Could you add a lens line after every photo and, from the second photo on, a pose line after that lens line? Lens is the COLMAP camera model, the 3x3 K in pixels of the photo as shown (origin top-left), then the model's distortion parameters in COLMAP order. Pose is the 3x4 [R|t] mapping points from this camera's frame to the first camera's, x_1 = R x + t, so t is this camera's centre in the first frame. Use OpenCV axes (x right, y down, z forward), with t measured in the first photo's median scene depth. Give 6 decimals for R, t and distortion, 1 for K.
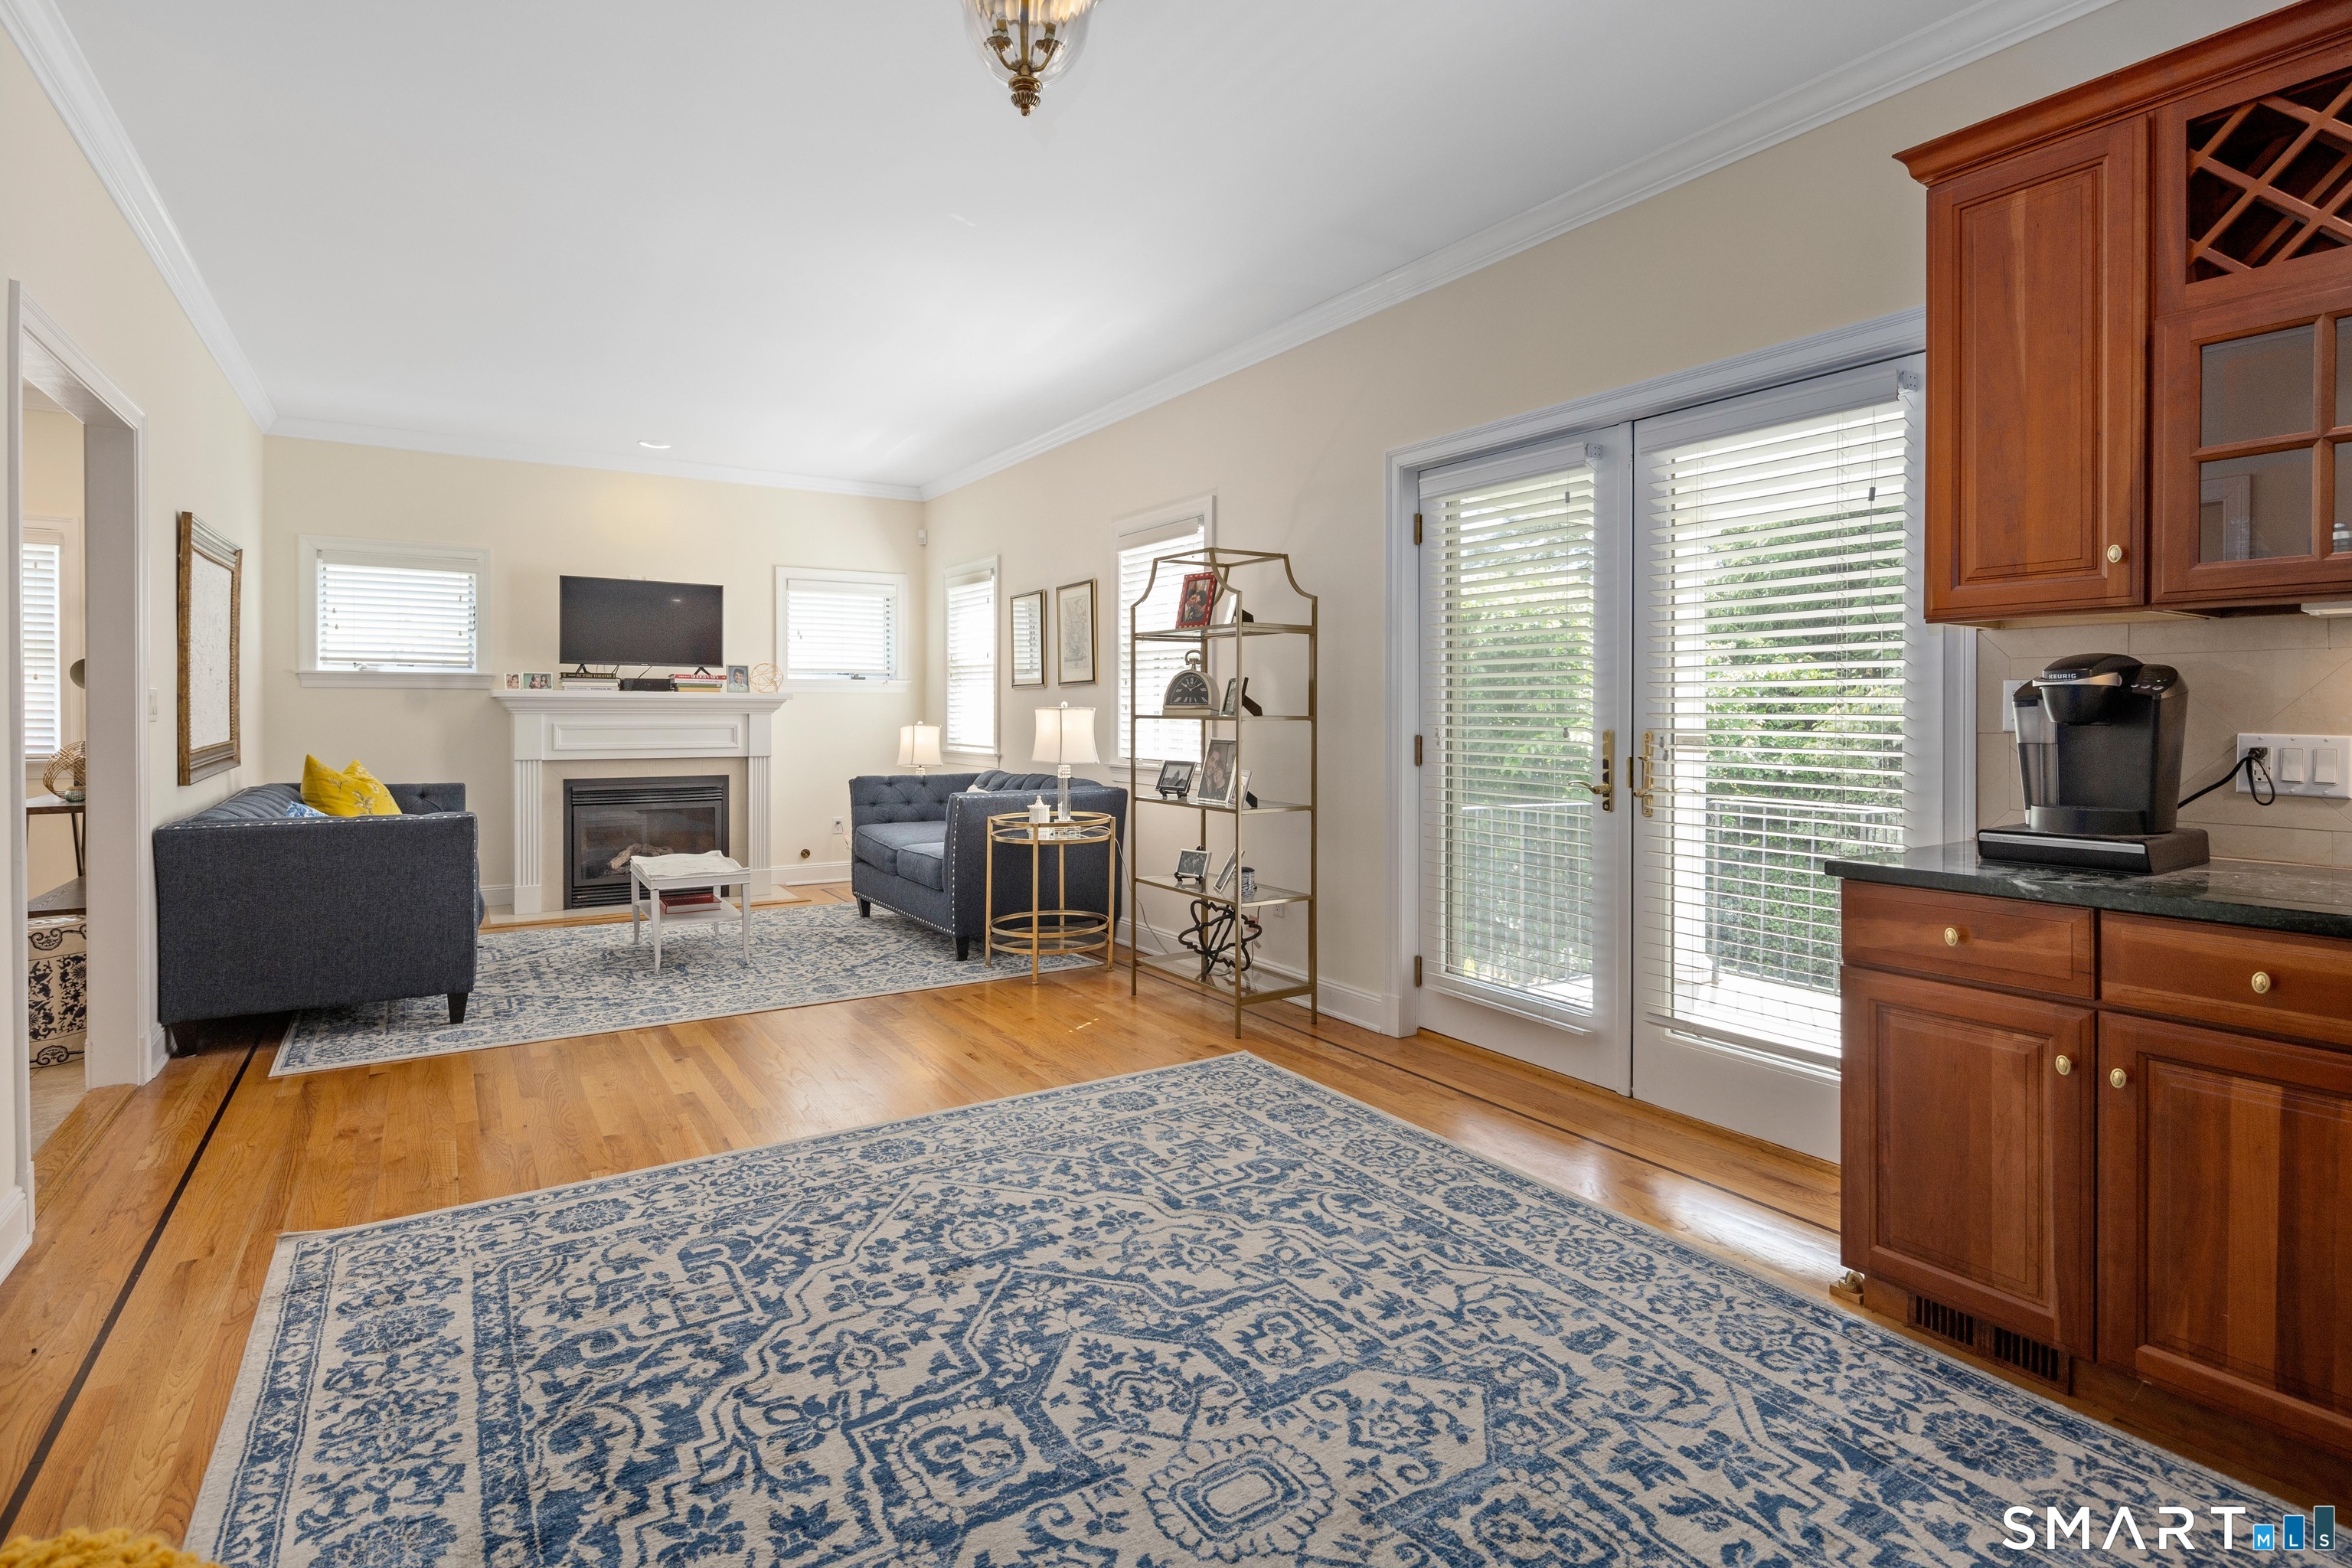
lens RADIAL K [[1157.5, 0, 1179.2], [0, 1157.5, 719.5], [0, 0, 1]] dist [0.000306, -0.003163]
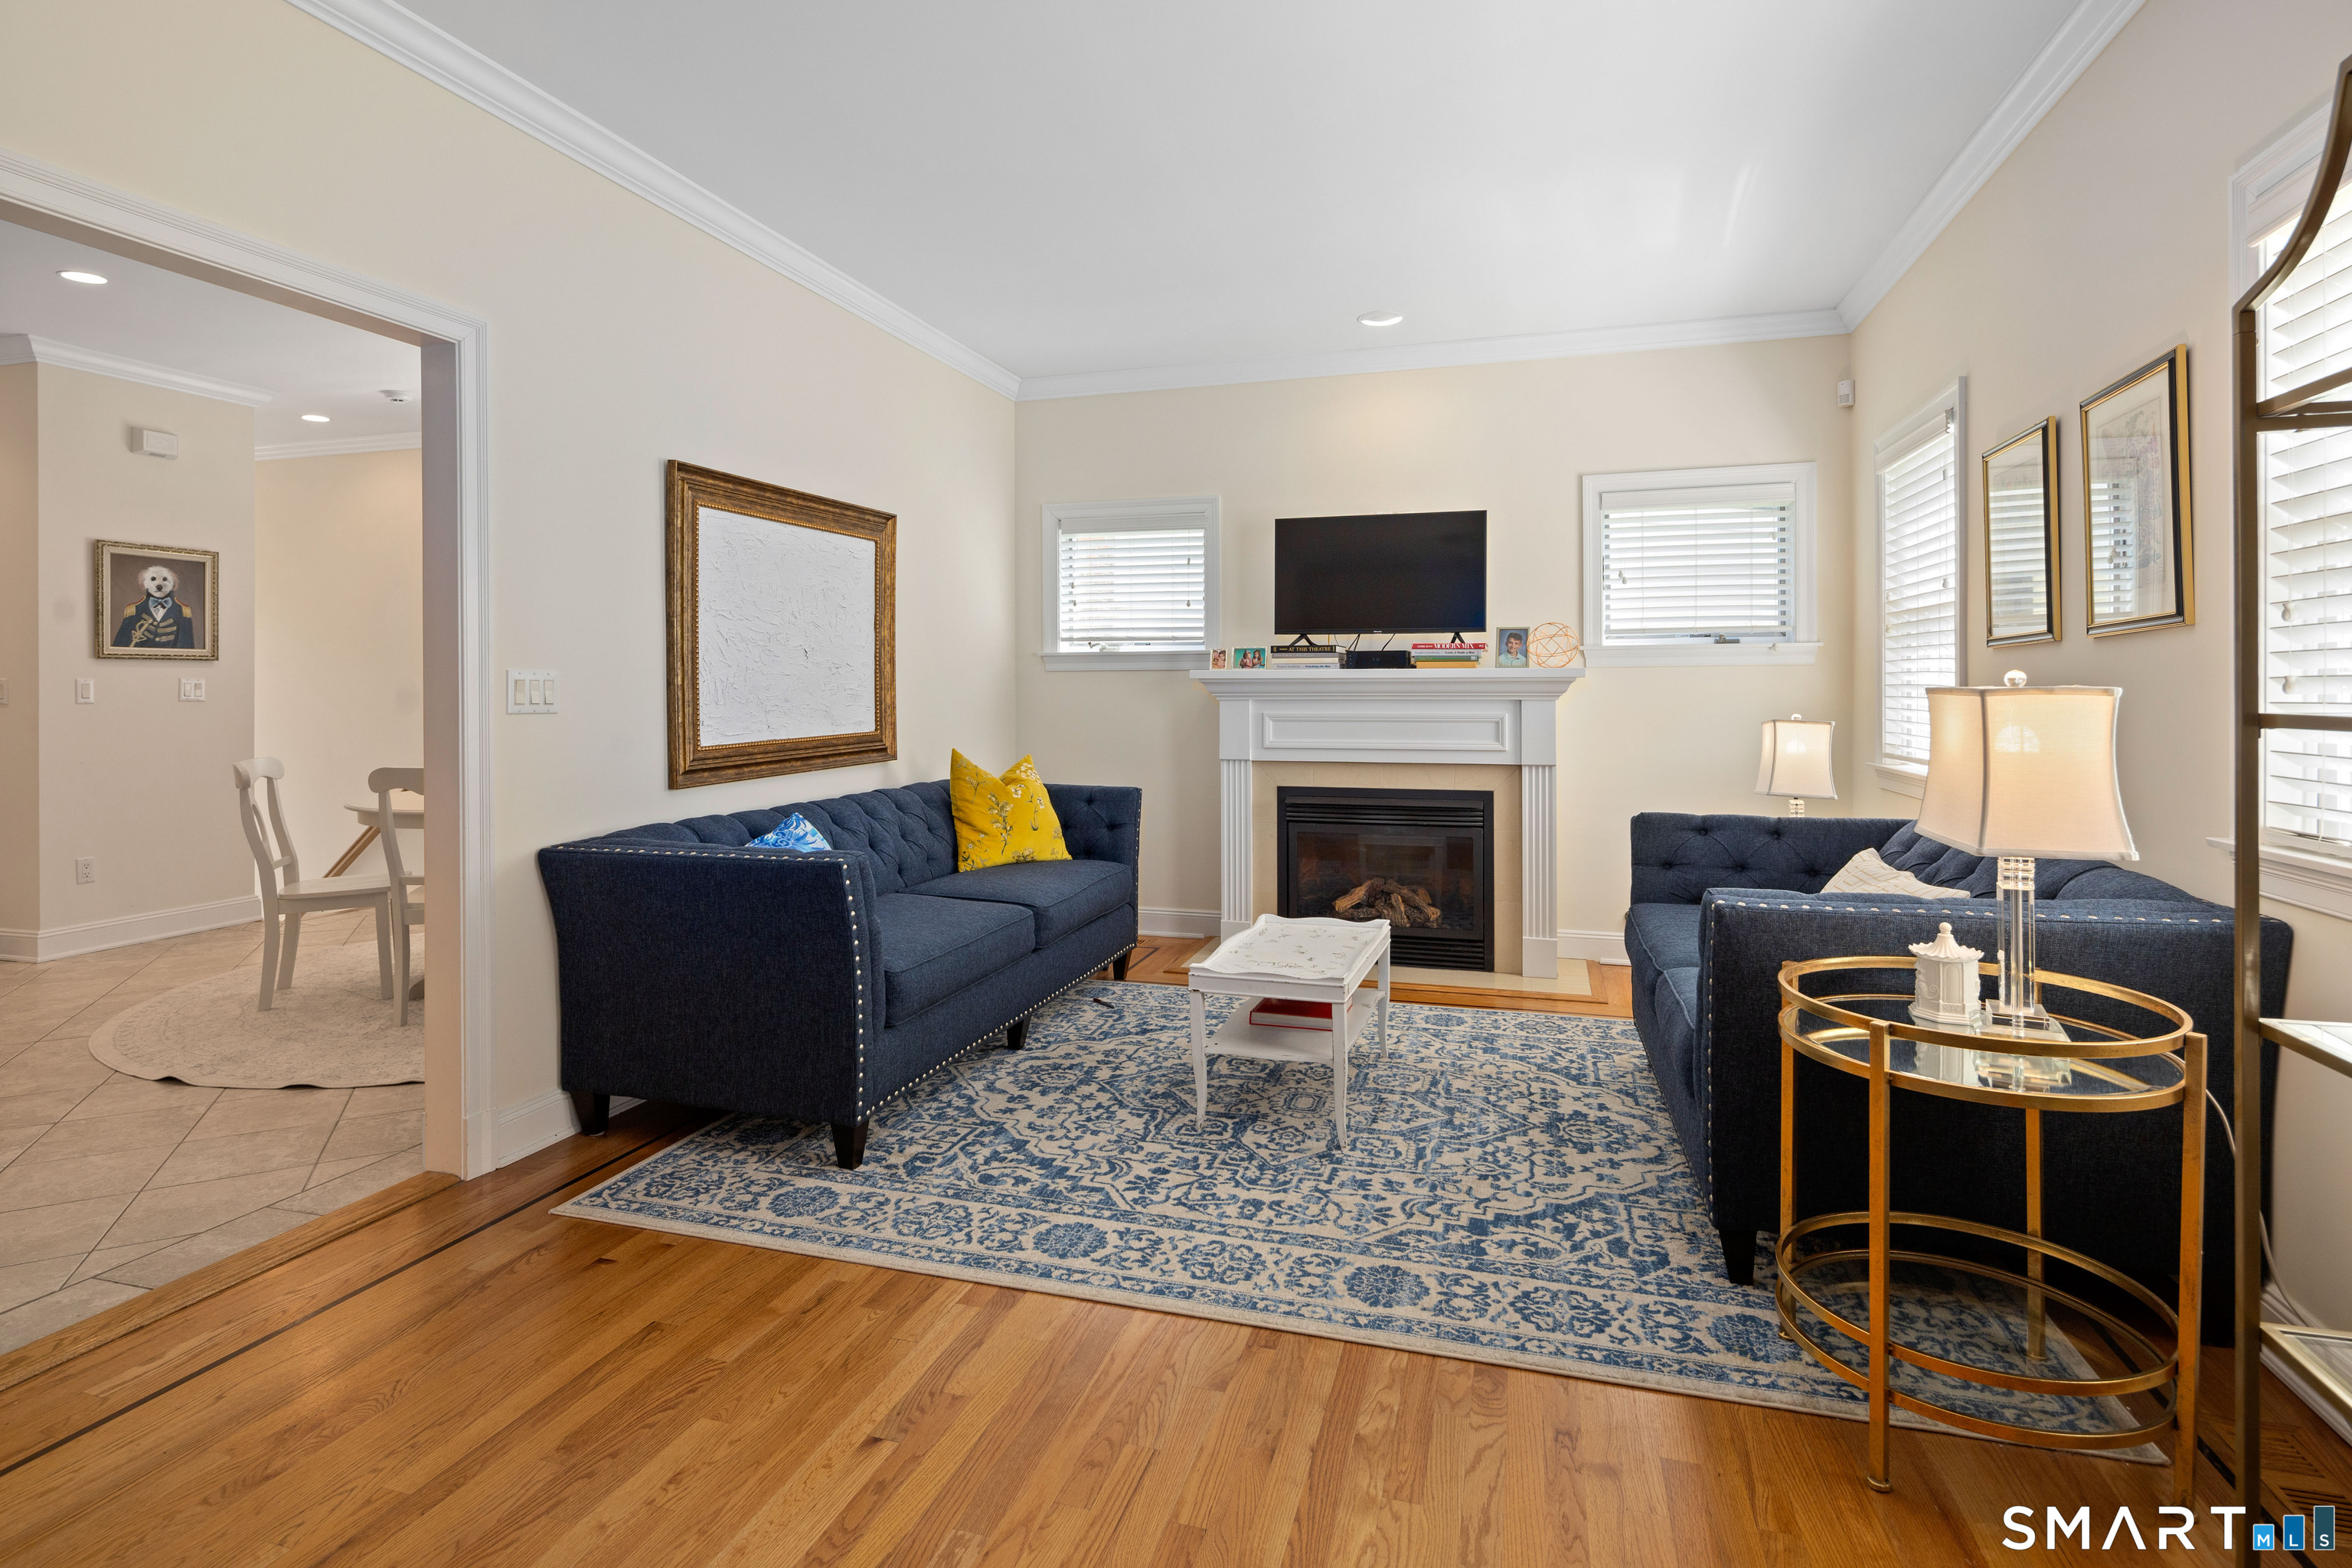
lens RADIAL K [[1153.2, 0, 1168.8], [0, 1153.2, 695.7], [0, 0, 1]] dist [0.000096, -0.000414]
pose [[0.640990, -0.002454, -0.767545, 0.010482], [-0.001922, 0.999987, -0.004802, -0.012370], [0.767547, 0.004554, 0.640977, 1.364540]]
